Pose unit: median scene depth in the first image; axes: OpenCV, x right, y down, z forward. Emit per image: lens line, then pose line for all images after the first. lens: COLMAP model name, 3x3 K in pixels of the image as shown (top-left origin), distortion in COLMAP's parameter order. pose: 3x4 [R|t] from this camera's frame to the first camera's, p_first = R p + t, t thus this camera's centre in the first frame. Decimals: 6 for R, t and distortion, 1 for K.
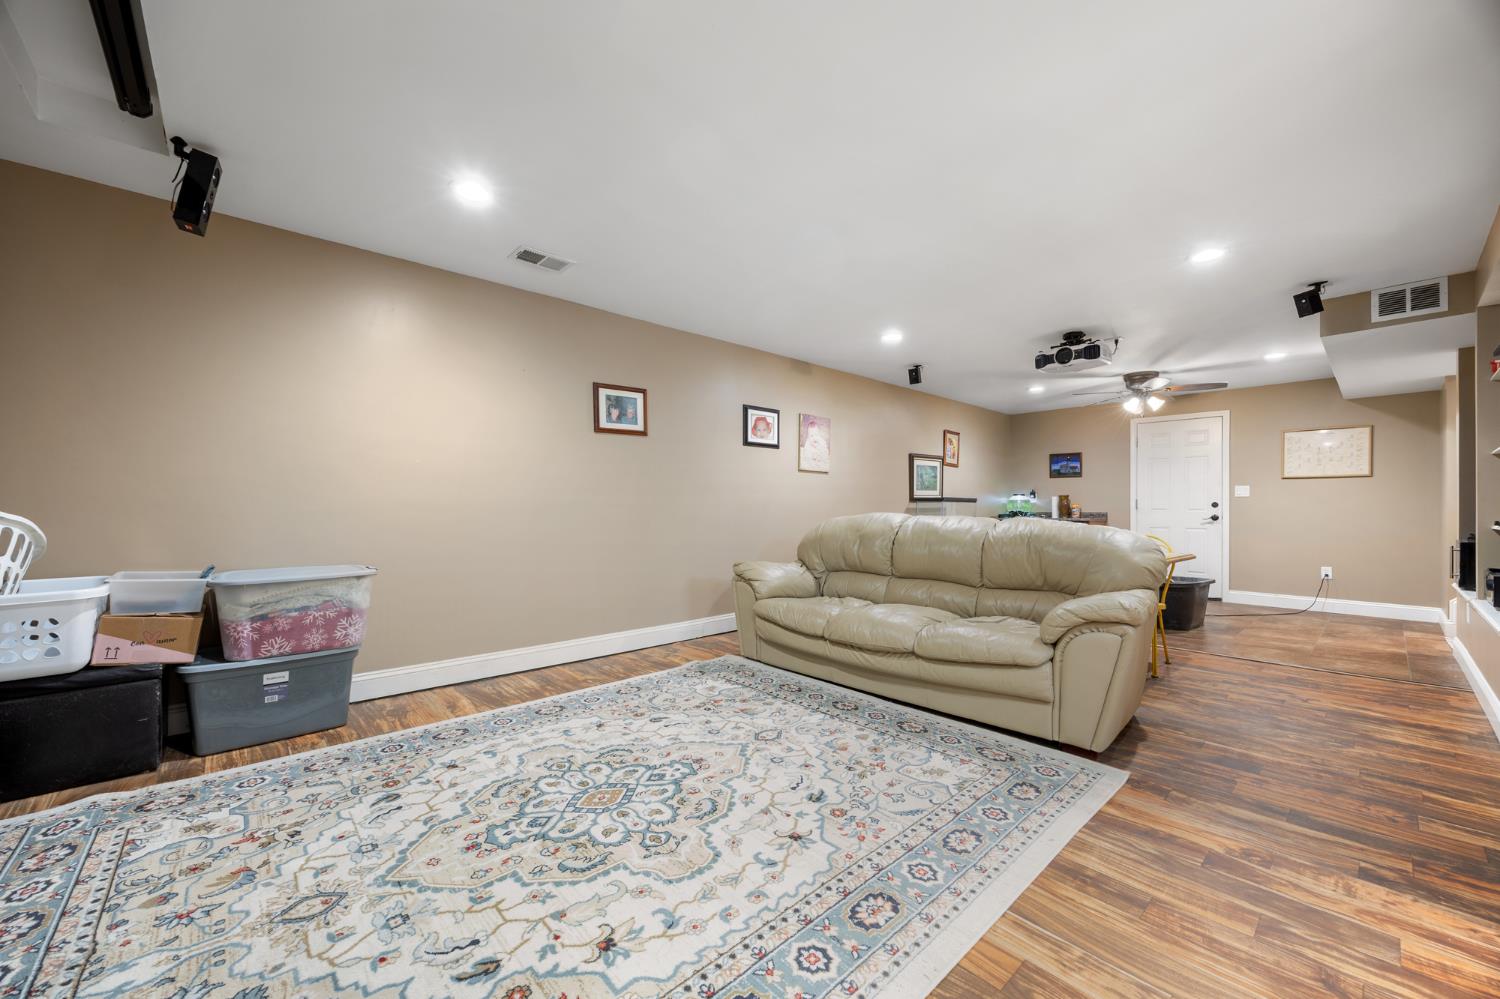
lens RADIAL K [[583.8, 0, 752.7], [0, 583.8, 507.5], [0, 0, 1]] dist [0.010134, 0.000093]
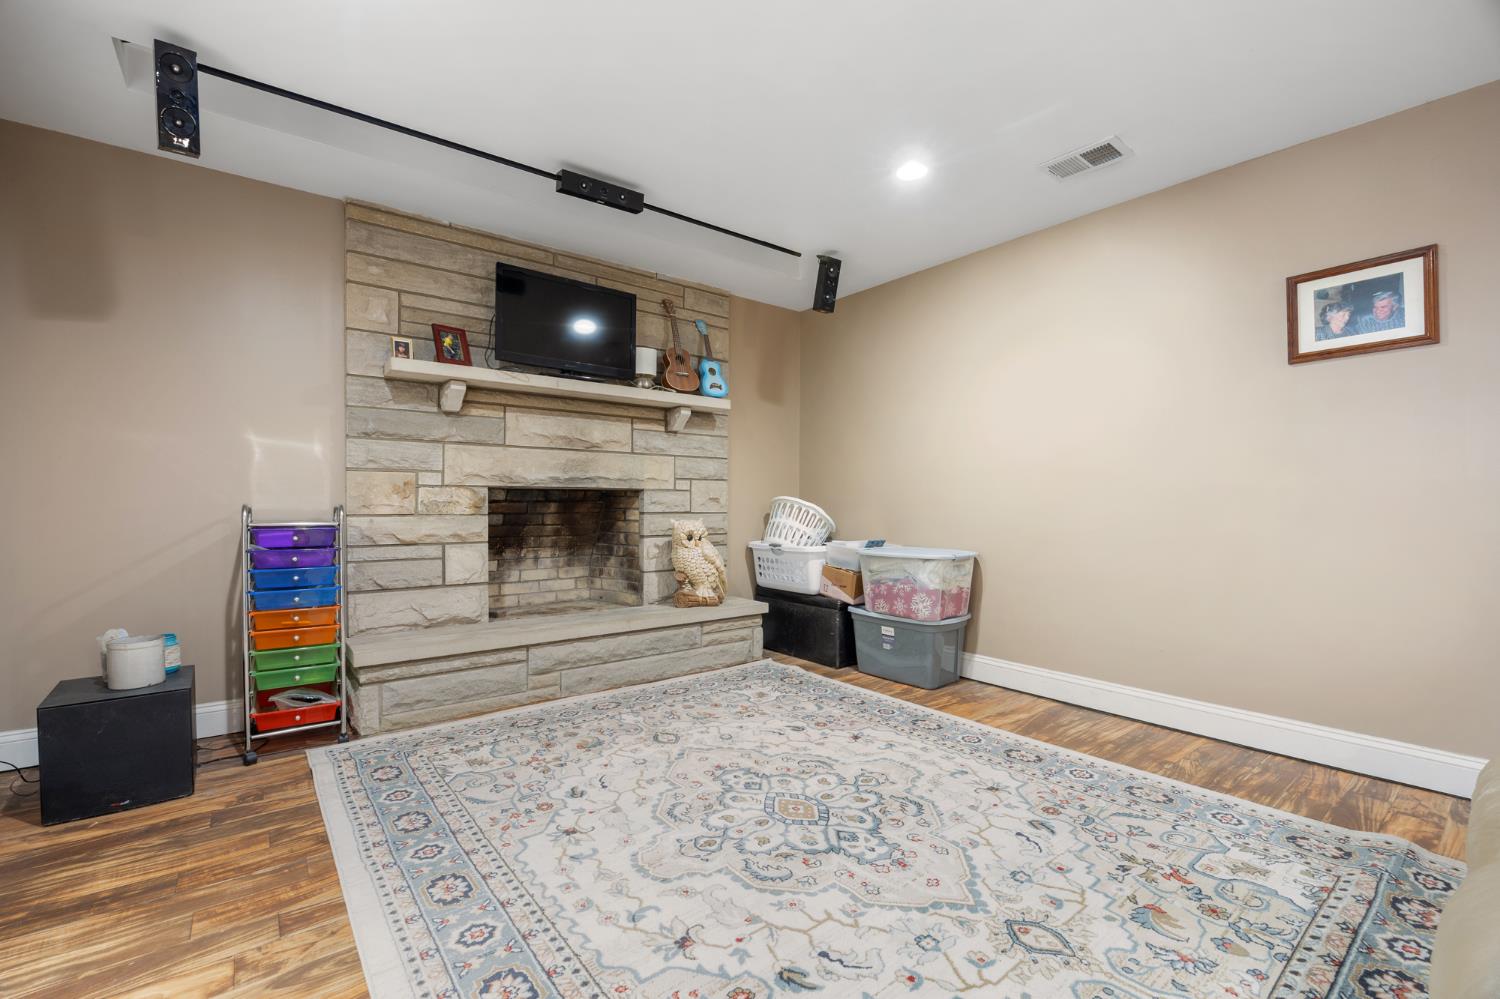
lens RADIAL K [[641.5, 0, 754.9], [0, 641.5, 499.5], [0, 0, 1]] dist [-0.012988, -0.000133]
pose [[-0.070398, -0.007105, -0.997494, 0.667354], [0.003122, 0.999968, -0.007343, 0.012641], [0.997514, -0.003631, -0.070373, 0.886239]]
